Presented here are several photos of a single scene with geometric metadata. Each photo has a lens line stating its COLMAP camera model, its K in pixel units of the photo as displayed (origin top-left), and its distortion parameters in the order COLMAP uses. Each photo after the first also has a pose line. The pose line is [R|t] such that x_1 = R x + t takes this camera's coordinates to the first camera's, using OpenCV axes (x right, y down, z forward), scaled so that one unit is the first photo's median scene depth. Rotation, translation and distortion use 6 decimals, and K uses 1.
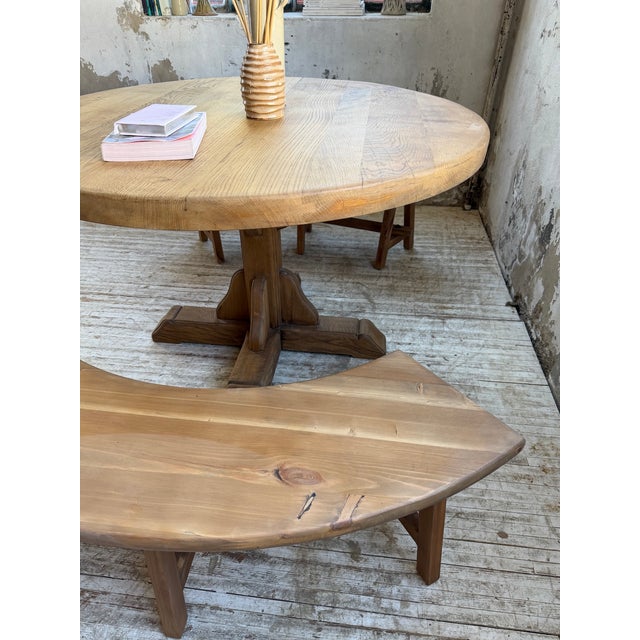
lens RADIAL K [[455.1, 0, 316.9], [0, 455.1, 322.9], [0, 0, 1]] dist [0.038289, -0.050001]
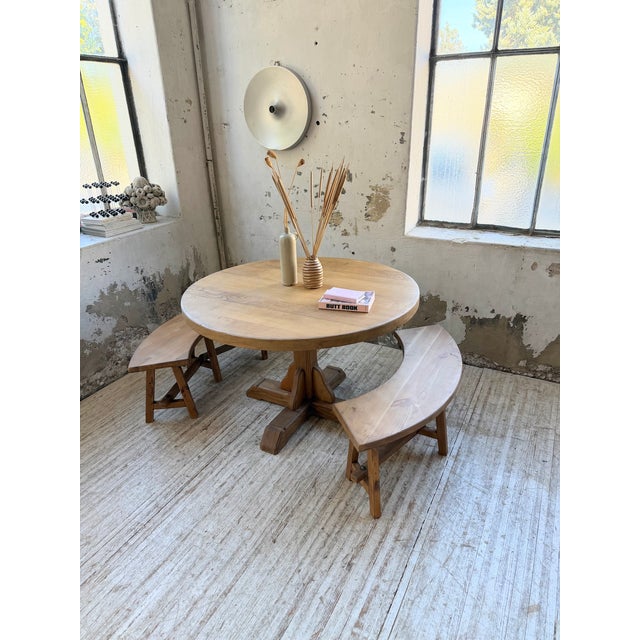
lens RADIAL K [[451.9, 0, 324.6], [0, 451.9, 321.9], [0, 0, 1]] dist [0.065518, -0.089857]
pose [[0.355017, -0.396603, 0.846563, -1.316684], [0.575865, 0.806126, 0.136163, -0.392939], [-0.736439, 0.439166, 0.514578, -0.020661]]
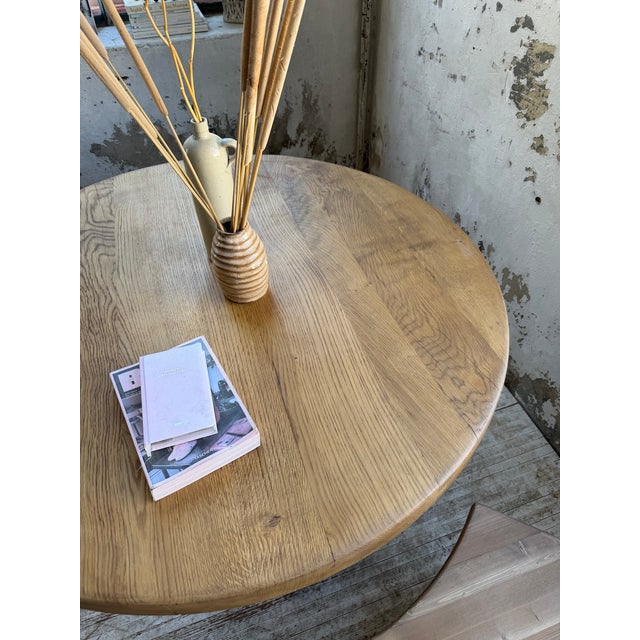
lens RADIAL K [[453.7, 0, 324.3], [0, 453.7, 319.4], [0, 0, 1]] dist [0.033239, -0.041959]
pose [[0.897547, -0.324194, 0.298842, -0.173015], [0.273326, 0.940933, 0.199845, -0.362665], [-0.345979, -0.097689, 0.933143, 0.113097]]
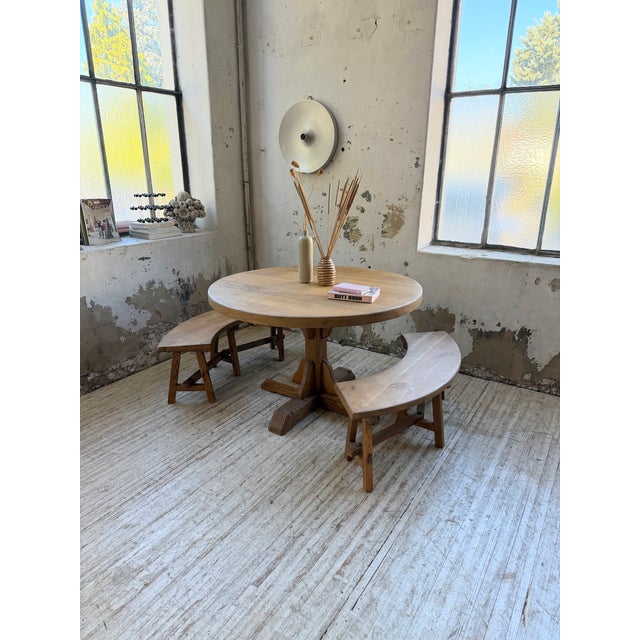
lens RADIAL K [[449.7, 0, 322.9], [0, 449.7, 321.3], [0, 0, 1]] dist [0.103661, -0.170665]
pose [[0.435912, -0.287644, 0.852785, -1.459583], [0.532601, 0.846264, 0.013199, -0.229008], [-0.725477, 0.448440, 0.522096, -0.063780]]
